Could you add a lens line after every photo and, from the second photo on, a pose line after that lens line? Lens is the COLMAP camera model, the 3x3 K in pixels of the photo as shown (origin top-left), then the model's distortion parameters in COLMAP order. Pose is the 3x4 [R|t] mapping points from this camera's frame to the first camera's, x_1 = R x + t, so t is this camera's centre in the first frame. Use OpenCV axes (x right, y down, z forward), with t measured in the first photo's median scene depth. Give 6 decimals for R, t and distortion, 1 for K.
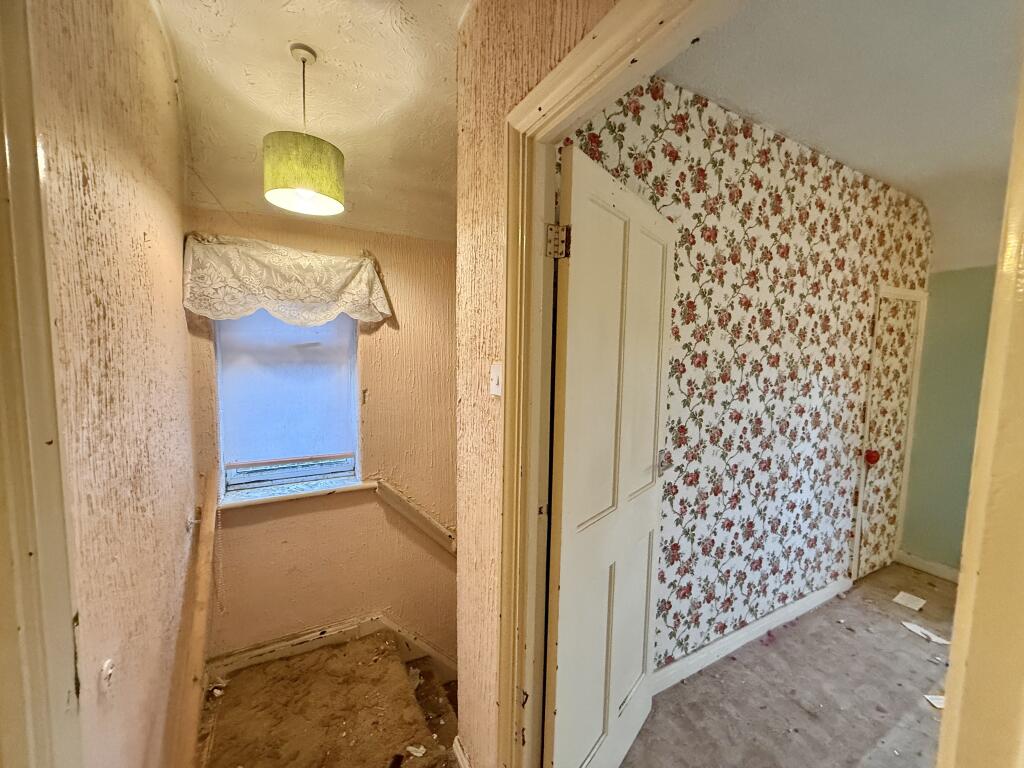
lens RADIAL K [[407.4, 0, 513.4], [0, 407.4, 382.0], [0, 0, 1]] dist [-0.000250, -0.000207]
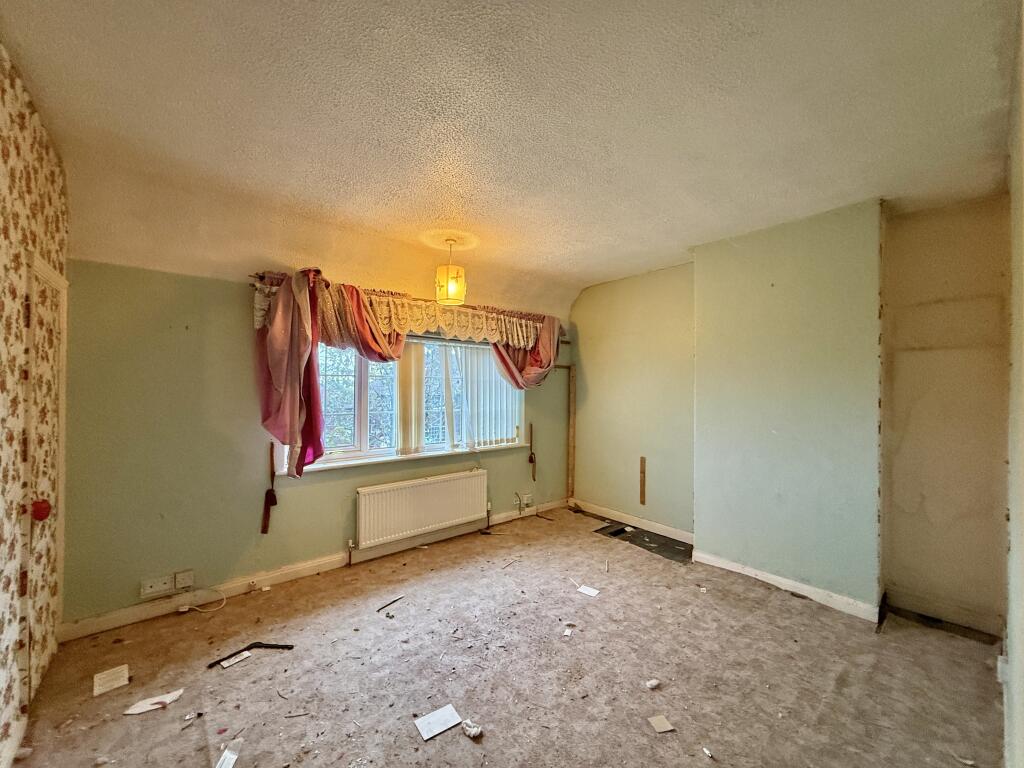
lens RADIAL K [[407.4, 0, 513.9], [0, 407.4, 381.1], [0, 0, 1]] dist [-0.000250, -0.000207]
pose [[-0.203693, -0.017624, 0.978876, 0.078650], [0.072738, 0.996802, 0.033083, 0.008328], [-0.976329, 0.077940, -0.201759, 0.367195]]
